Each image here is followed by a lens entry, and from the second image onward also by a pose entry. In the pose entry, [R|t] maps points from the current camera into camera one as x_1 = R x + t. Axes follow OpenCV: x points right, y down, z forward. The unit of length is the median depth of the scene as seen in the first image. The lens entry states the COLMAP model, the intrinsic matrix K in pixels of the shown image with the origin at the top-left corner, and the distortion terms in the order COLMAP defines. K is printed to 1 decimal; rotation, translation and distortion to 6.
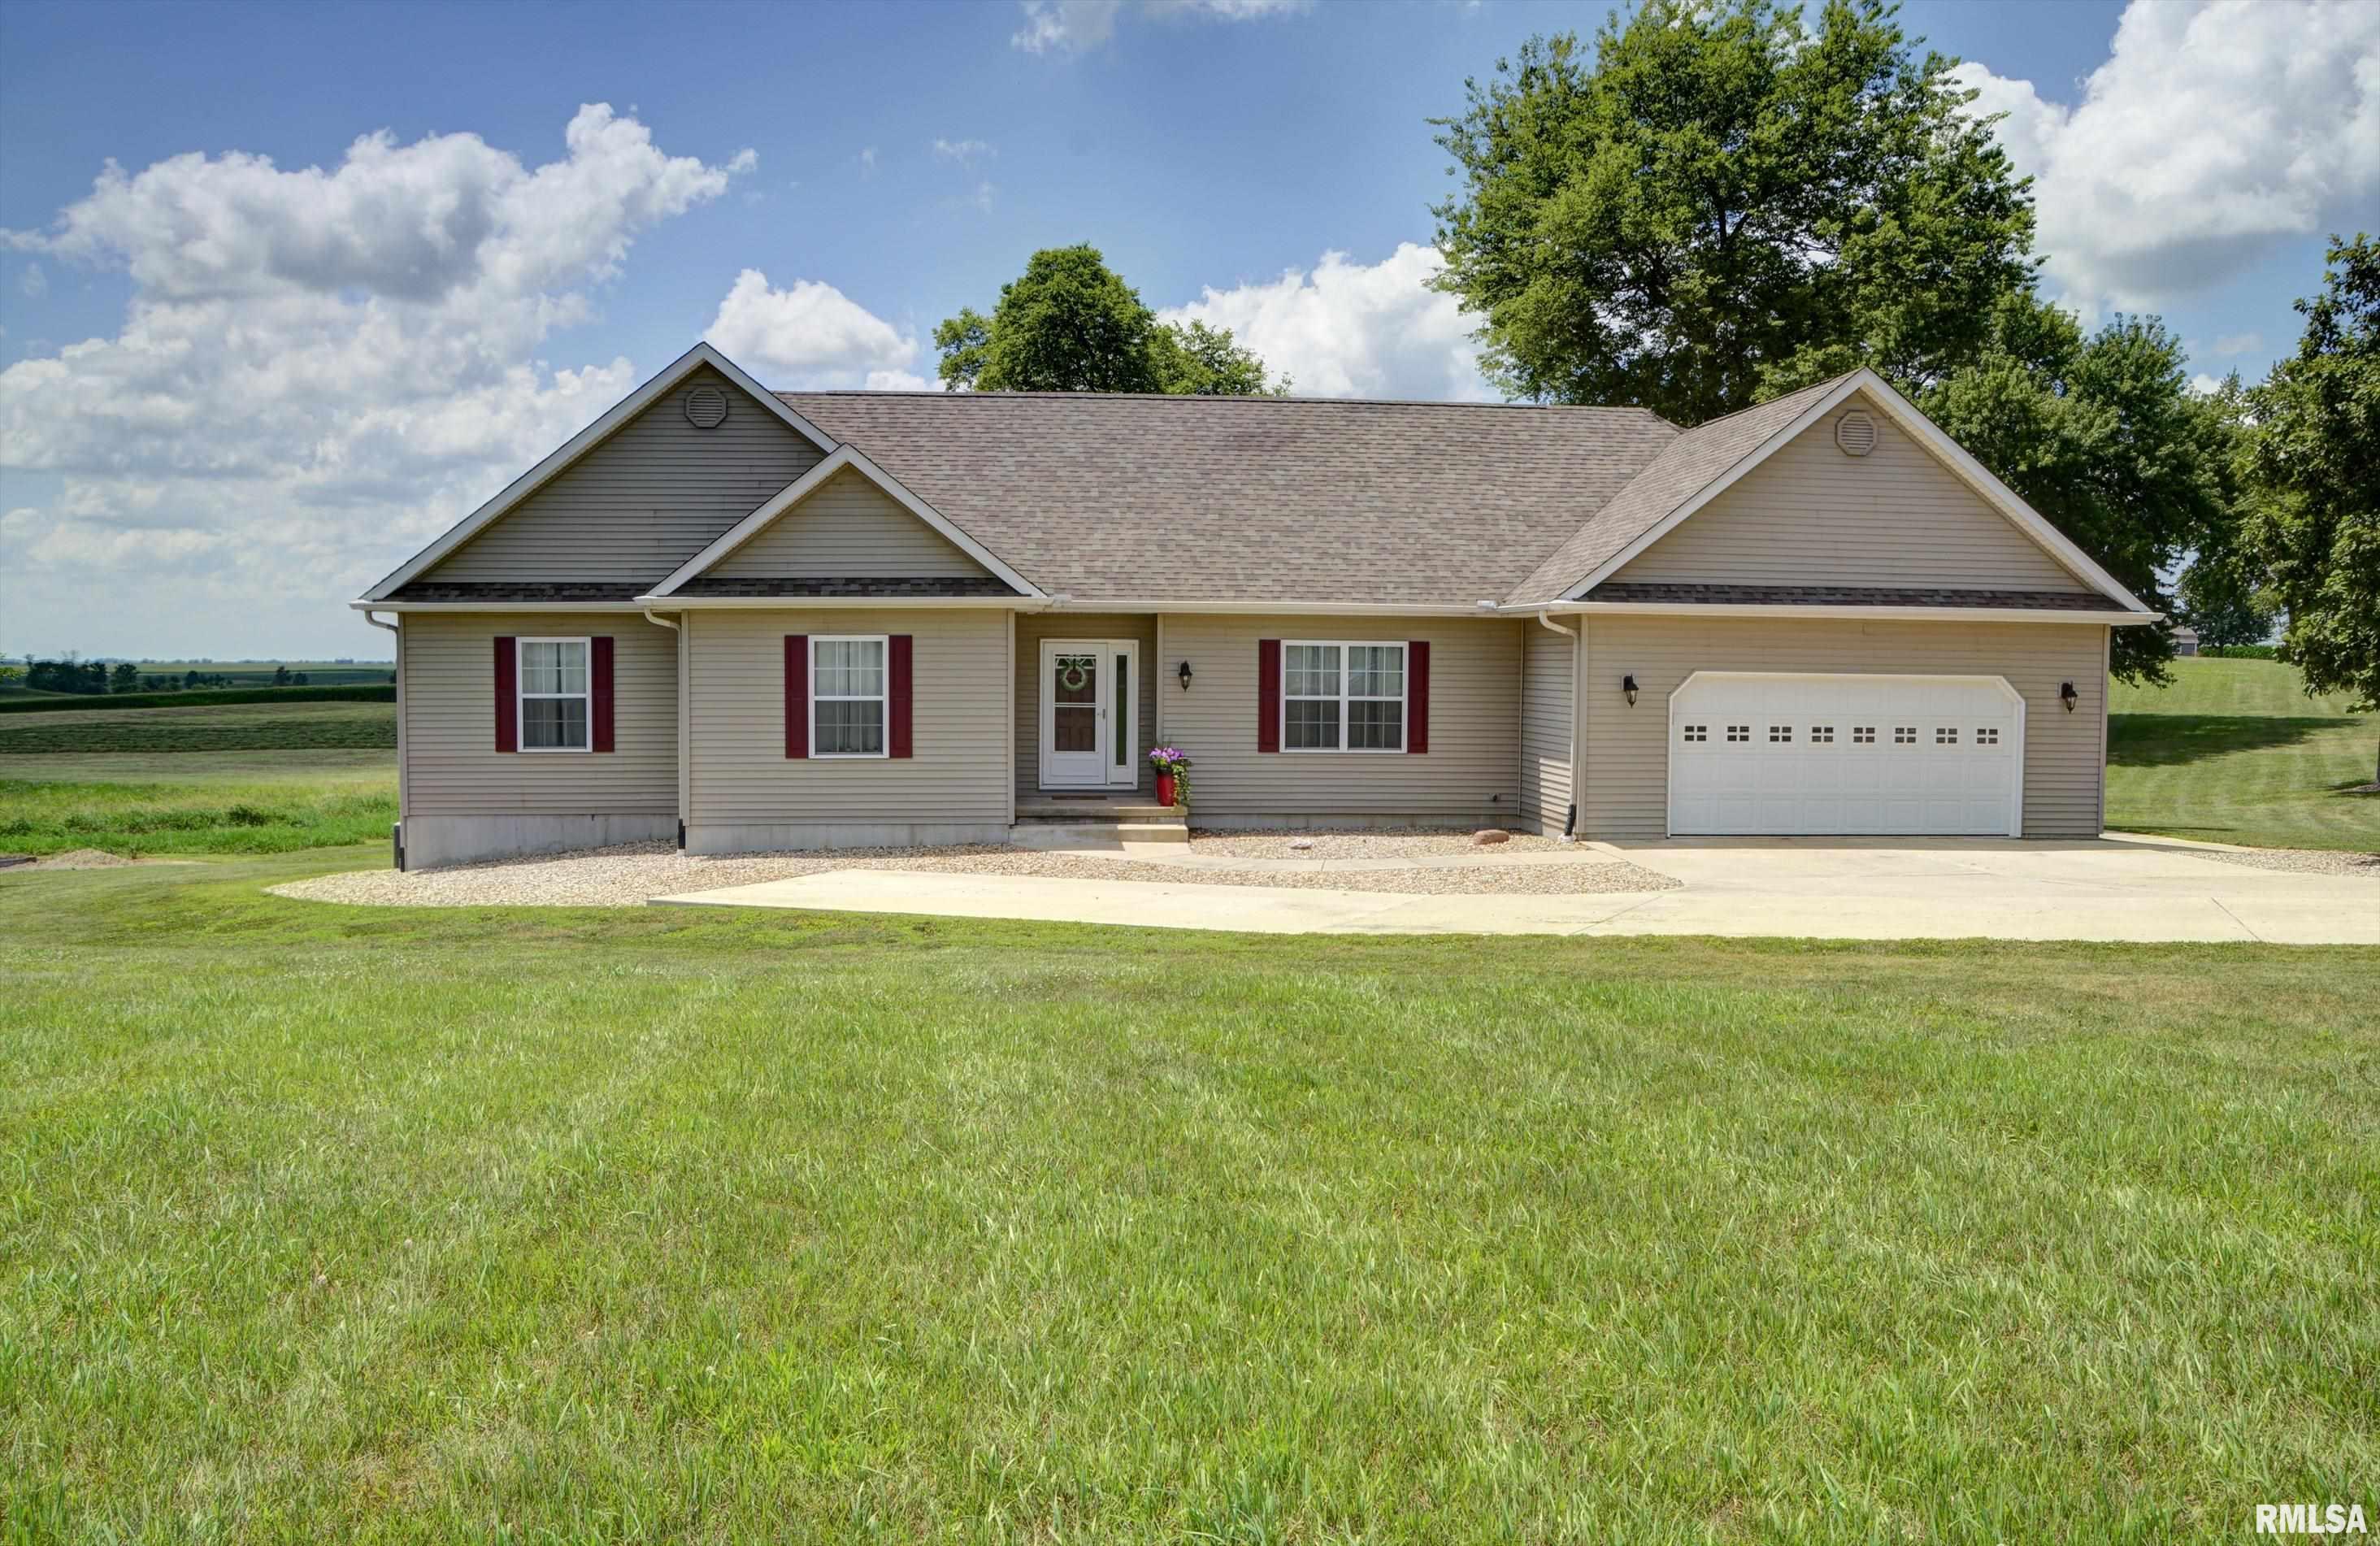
lens RADIAL K [[1881.5, 0, 1192.6], [0, 1881.5, 790.4], [0, 0, 1]] dist [-0.104775, 0.007625]
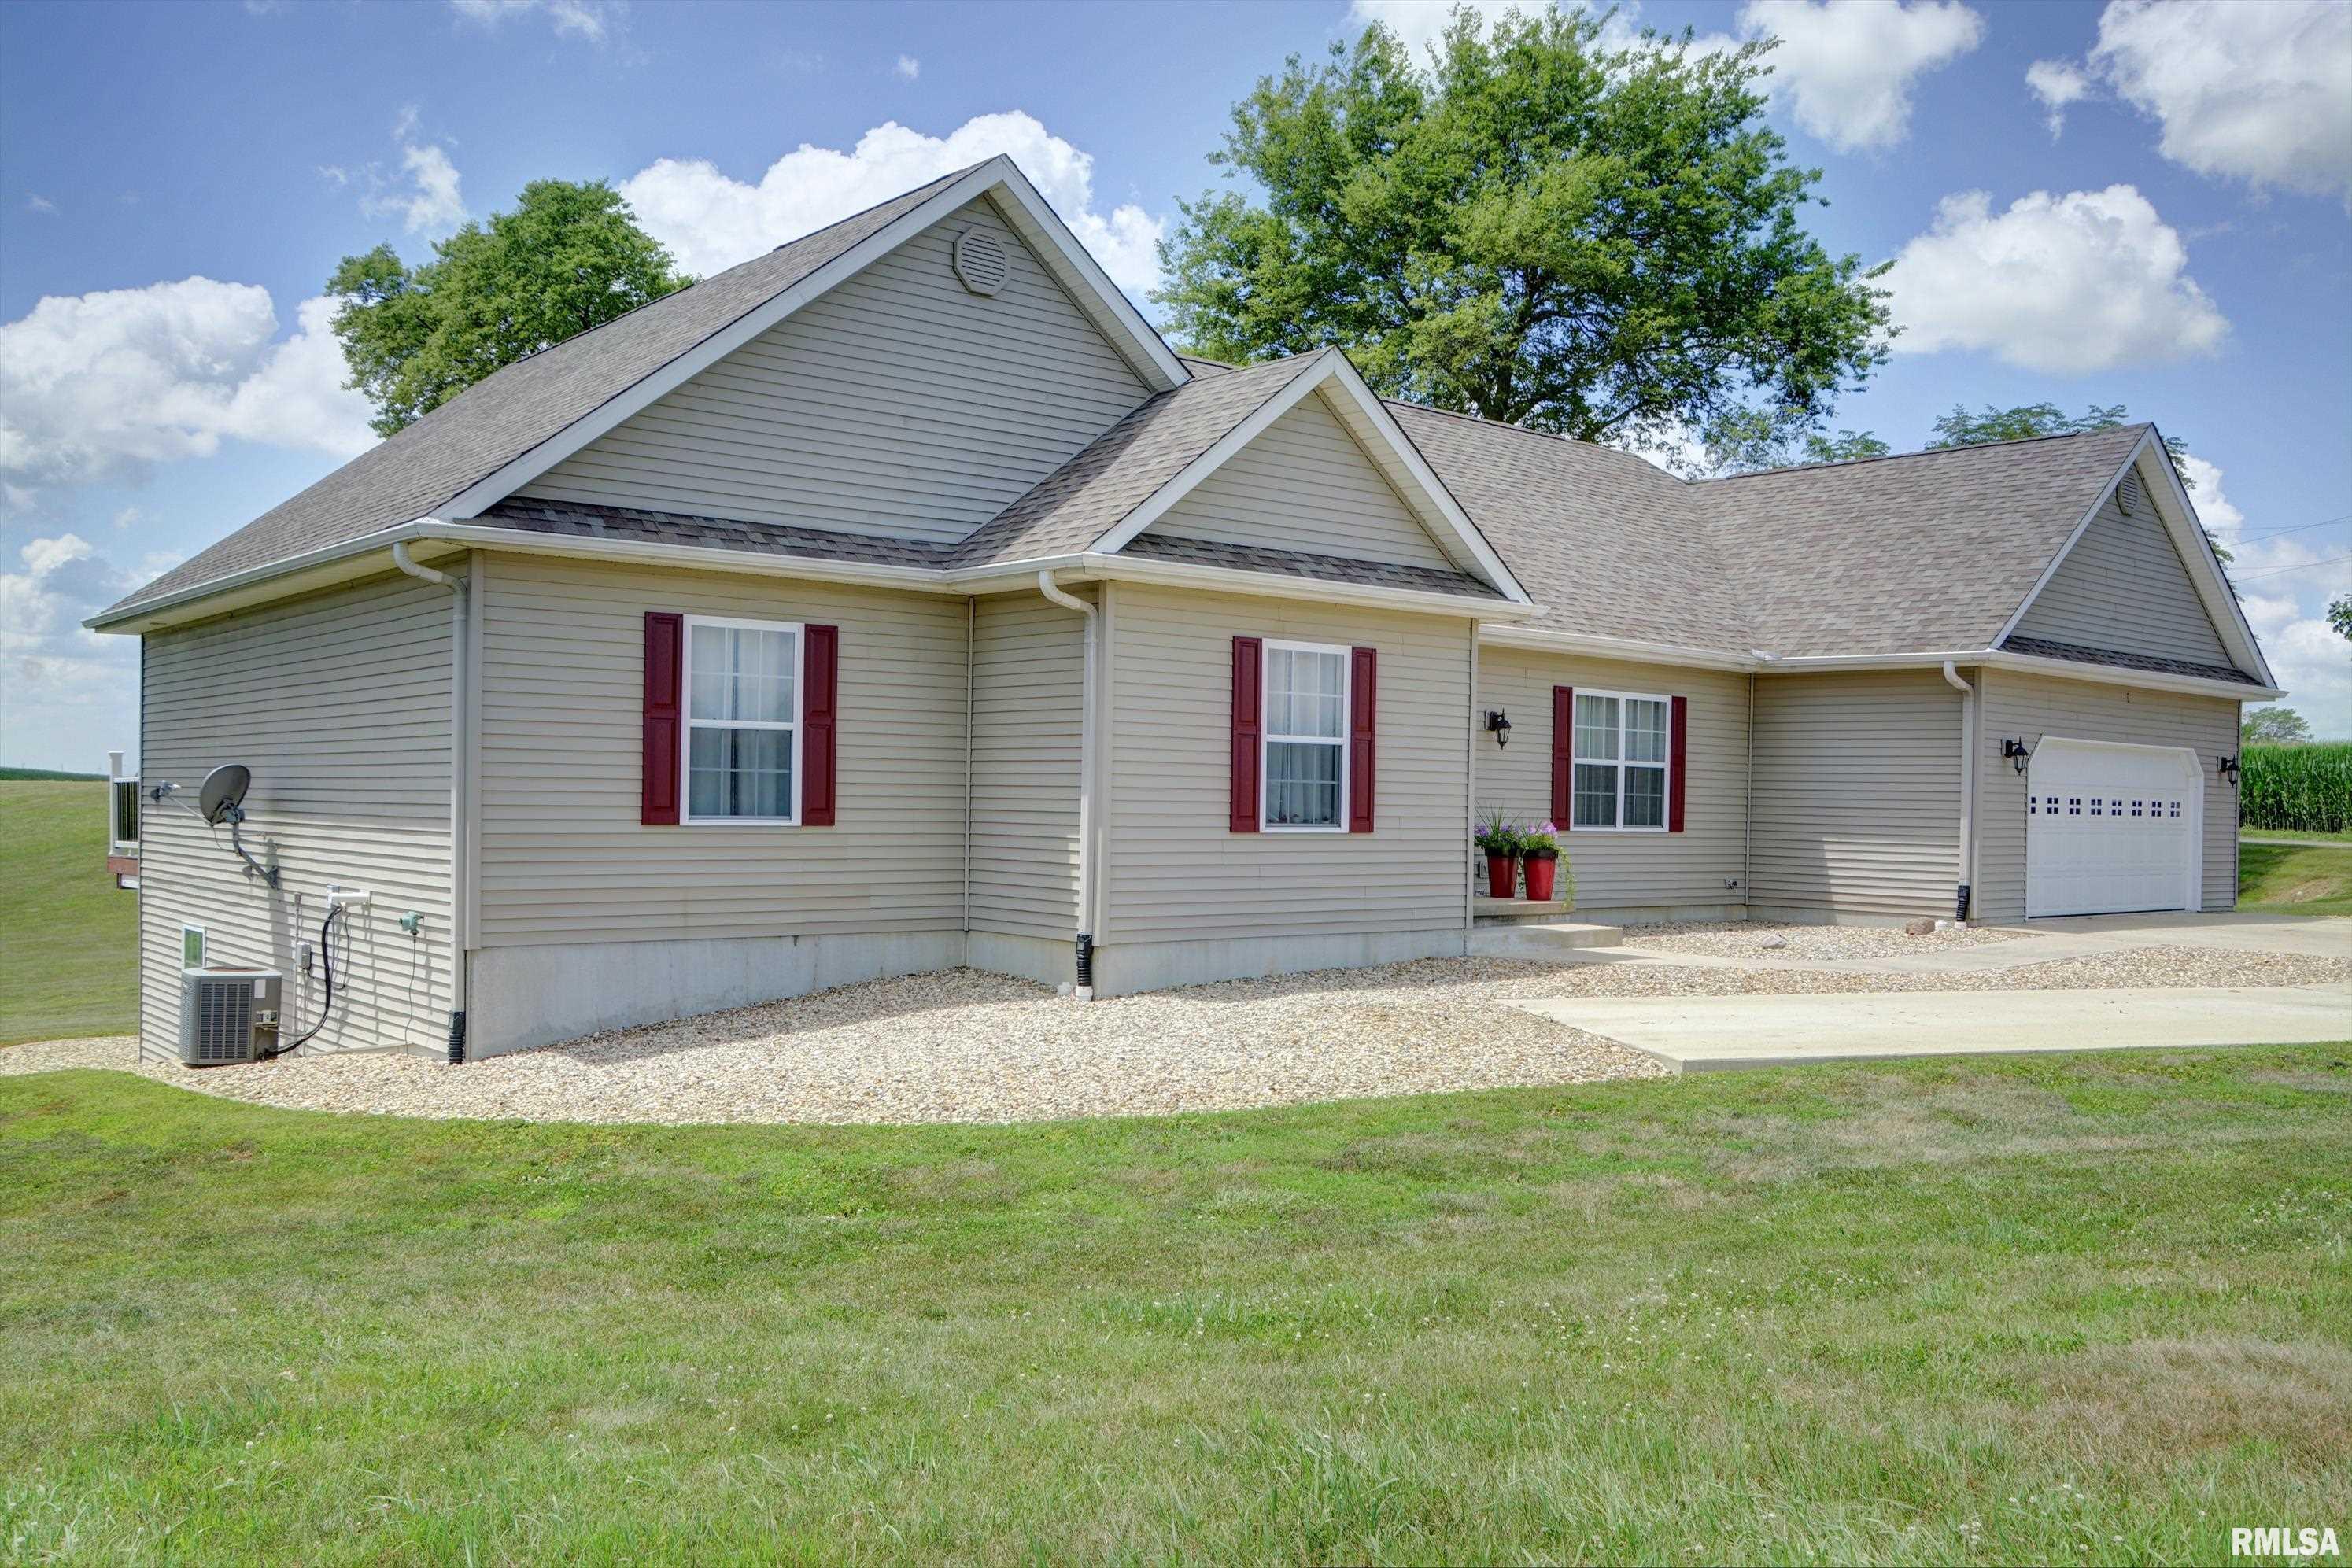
lens RADIAL K [[1955.7, 0, 1164.8], [0, 1955.7, 799.5], [0, 0, 1]] dist [-0.072671, 0.000809]
pose [[0.818642, 0.009711, 0.574223, -0.556296], [0.024776, 0.998329, -0.052205, 0.004779], [-0.573770, 0.056964, 0.817033, 0.439199]]
